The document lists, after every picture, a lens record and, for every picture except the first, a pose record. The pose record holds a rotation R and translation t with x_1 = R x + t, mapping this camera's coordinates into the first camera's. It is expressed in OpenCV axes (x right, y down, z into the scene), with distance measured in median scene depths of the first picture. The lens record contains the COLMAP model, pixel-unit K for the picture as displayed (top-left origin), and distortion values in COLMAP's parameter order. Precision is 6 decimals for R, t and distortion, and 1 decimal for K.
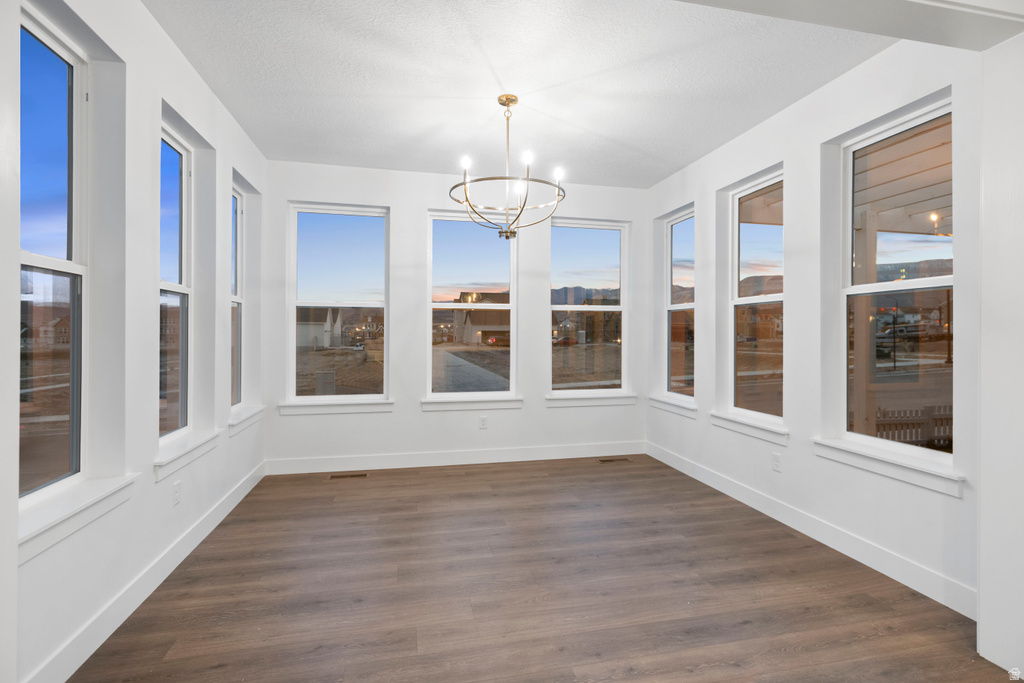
lens RADIAL K [[490.8, 0, 503.8], [0, 490.8, 332.1], [0, 0, 1]] dist [0.024157, 0.000138]
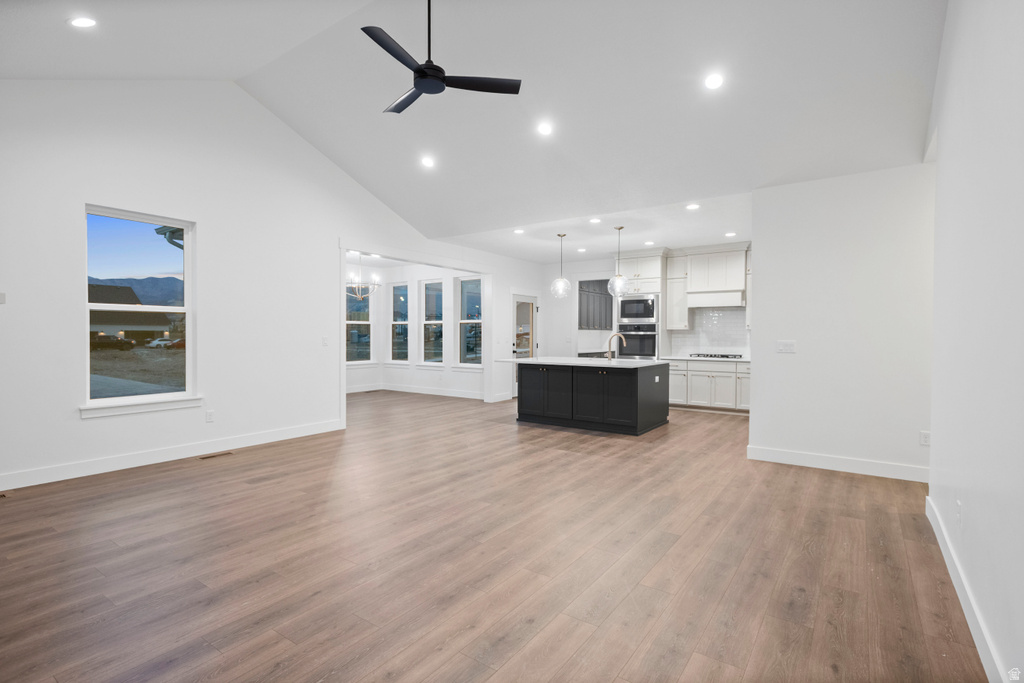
lens RADIAL K [[506.7, 0, 550.2], [0, 506.7, 344.6], [0, 0, 1]] dist [0.020267, 0.001310]
pose [[0.691588, -0.014712, 0.722142, -0.859755], [-0.001268, 0.999766, 0.021583, -0.001382], [-0.722291, -0.015842, 0.691408, -1.144628]]
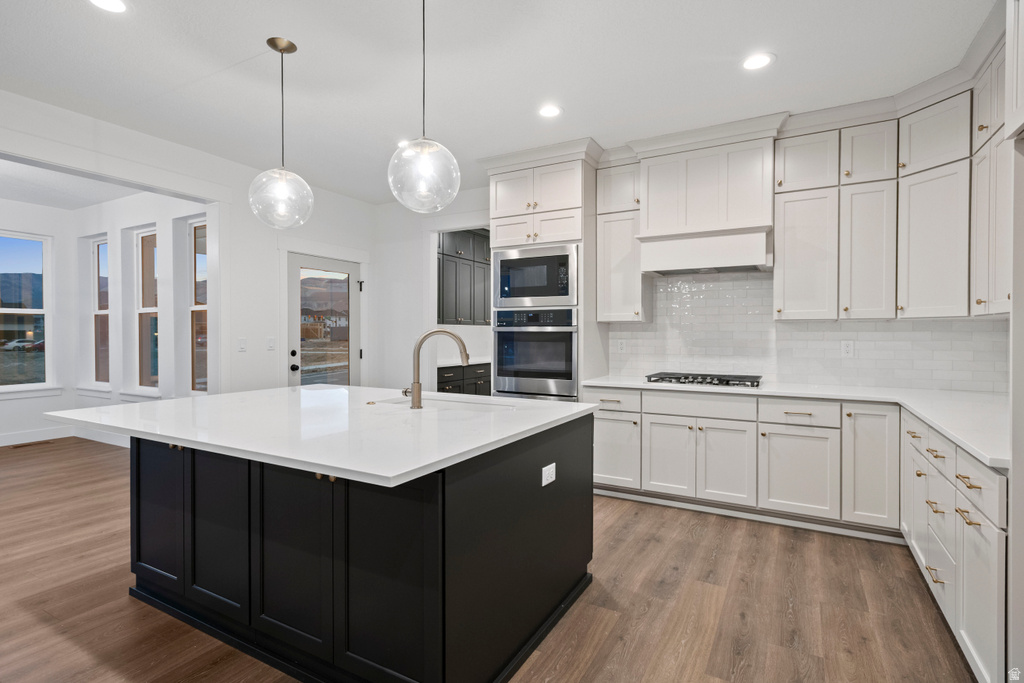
lens RADIAL K [[506.7, 0, 520.1], [0, 506.7, 341.1], [0, 0, 1]] dist [0.020267, 0.001310]
pose [[0.662734, -0.014626, 0.748712, 0.076571], [0.002317, 0.999845, 0.017481, 0.001171], [-0.748851, -0.009851, 0.662665, -0.624384]]
